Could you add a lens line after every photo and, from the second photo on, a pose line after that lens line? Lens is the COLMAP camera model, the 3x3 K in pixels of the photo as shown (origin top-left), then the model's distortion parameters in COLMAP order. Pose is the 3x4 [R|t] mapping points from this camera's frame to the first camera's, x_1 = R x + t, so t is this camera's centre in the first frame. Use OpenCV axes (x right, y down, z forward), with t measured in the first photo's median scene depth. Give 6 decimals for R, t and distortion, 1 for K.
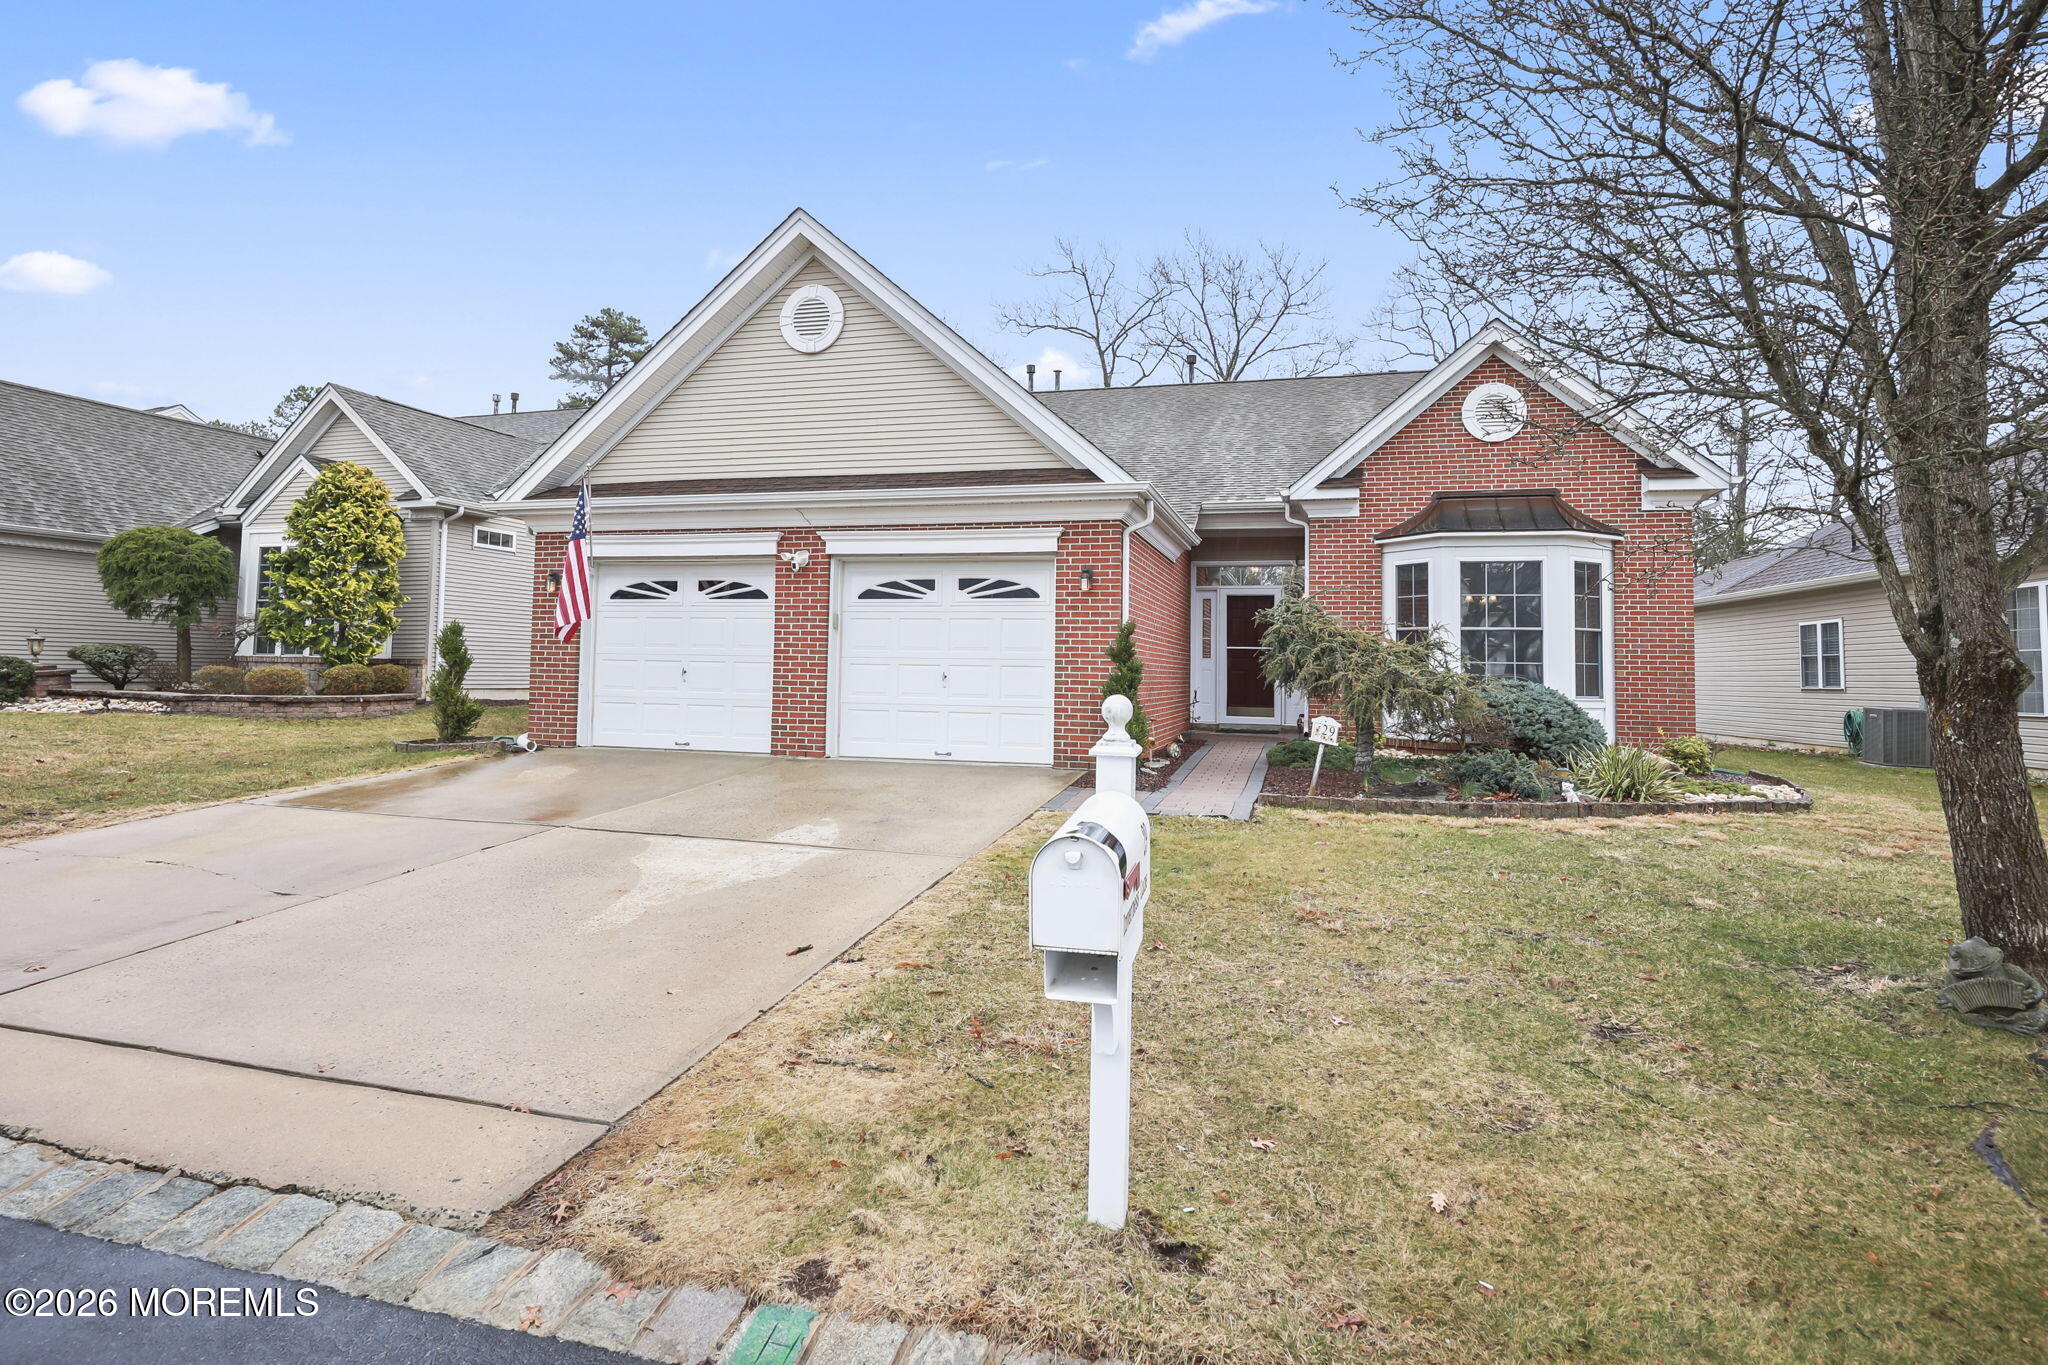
lens RADIAL K [[1116.7, 0, 1024.0], [0, 1116.7, 682.5], [0, 0, 1]] dist [-0.000260, -0.000448]
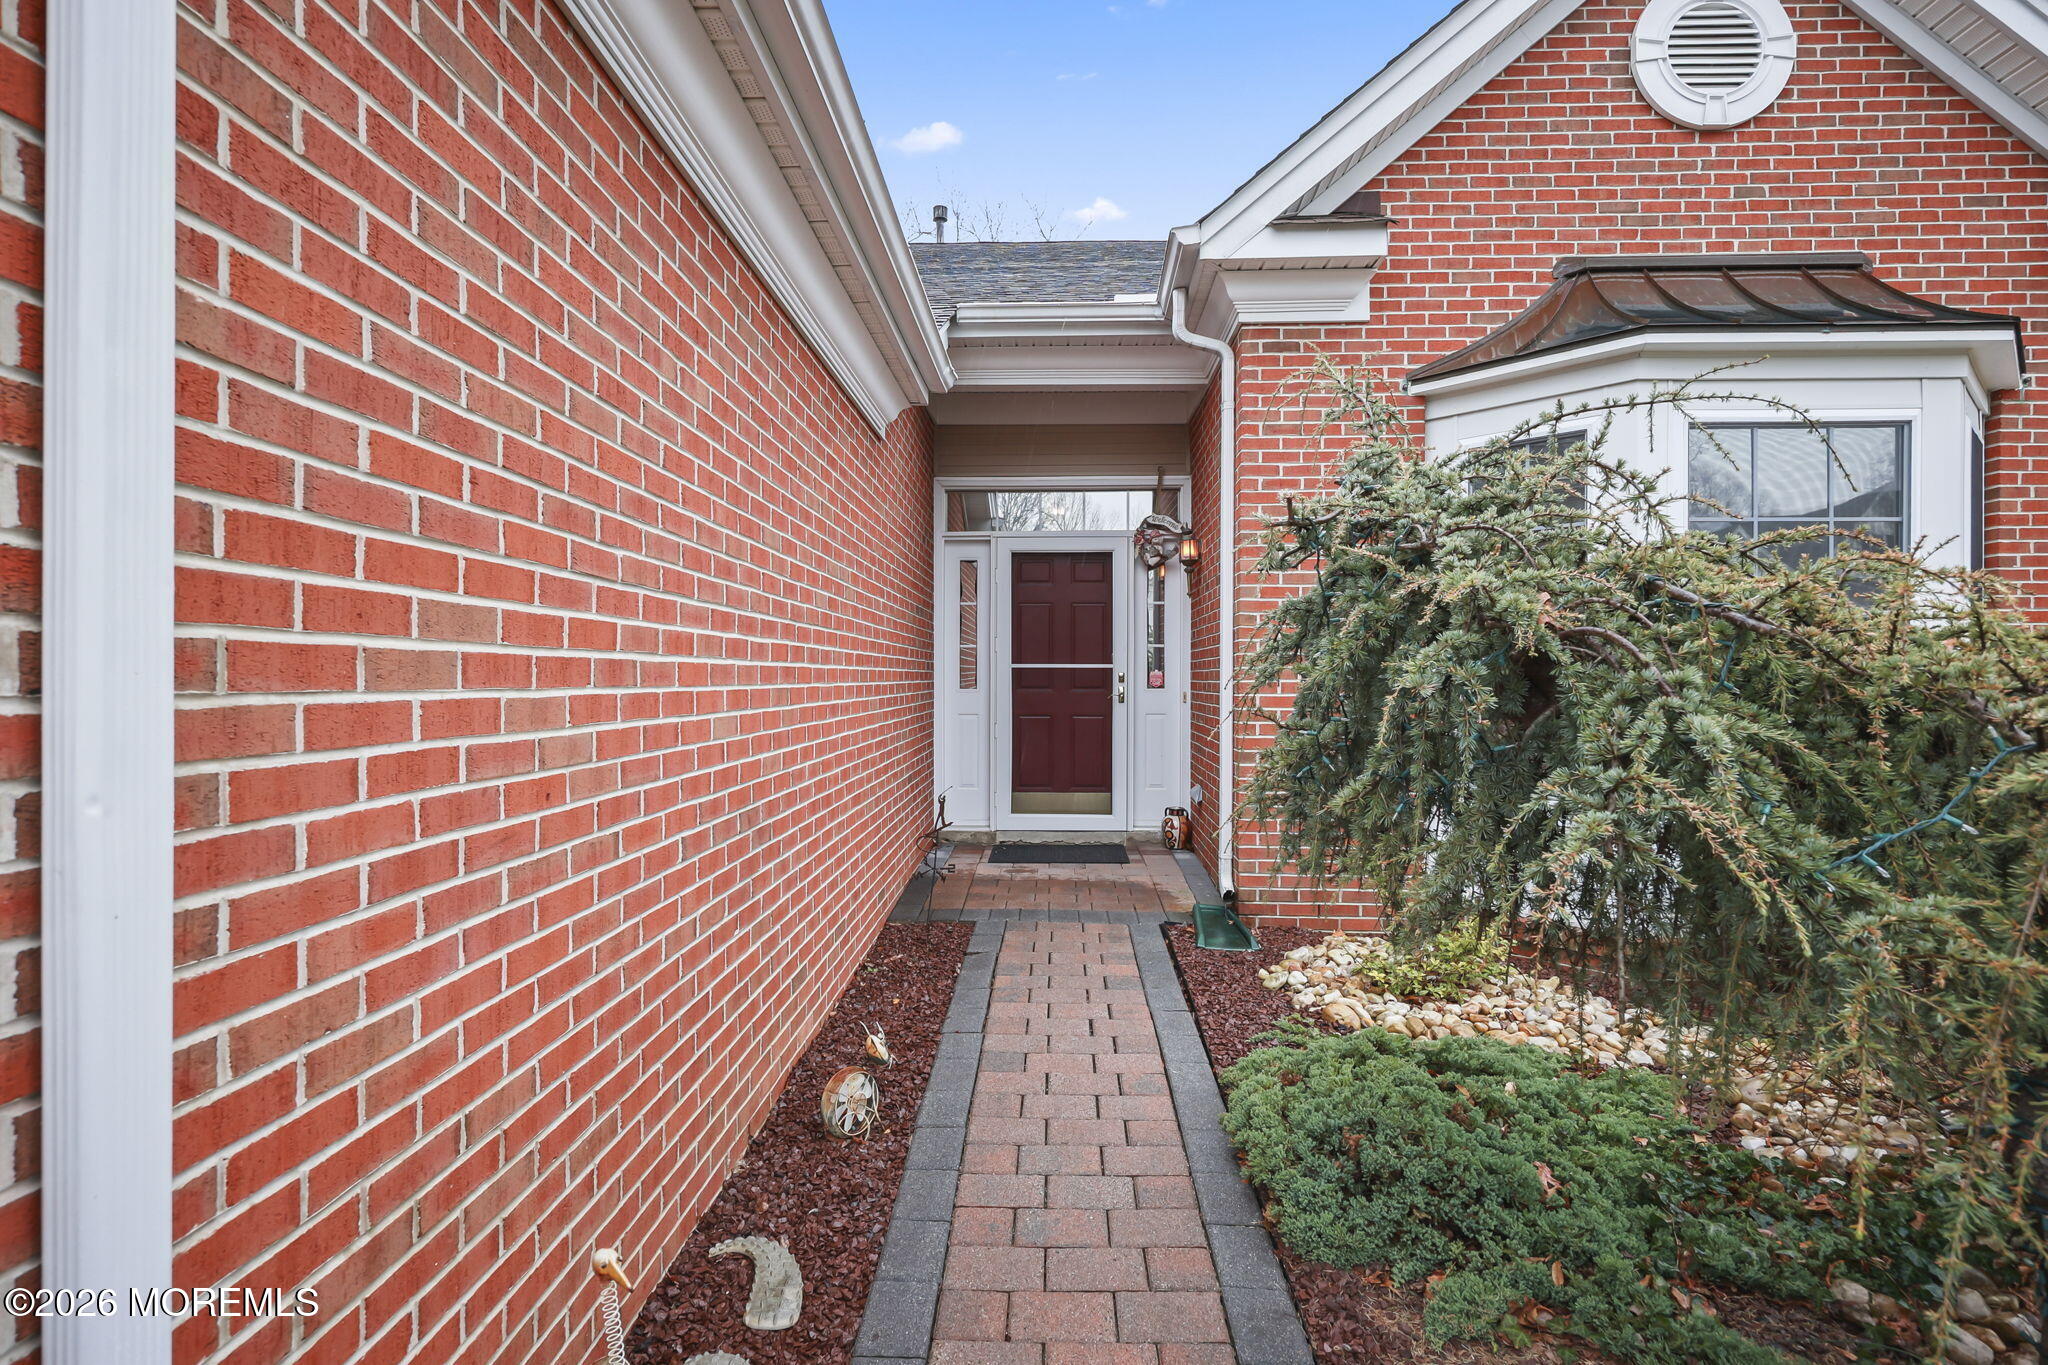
lens RADIAL K [[829.3, 0, 1029.1], [0, 829.3, 676.4], [0, 0, 1]] dist [0.000576, 0.000005]
pose [[0.966541, -0.008553, 0.256369, 0.110534], [0.013264, 0.999773, -0.016652, -0.023425], [-0.256168, 0.019495, 0.966436, 0.733953]]
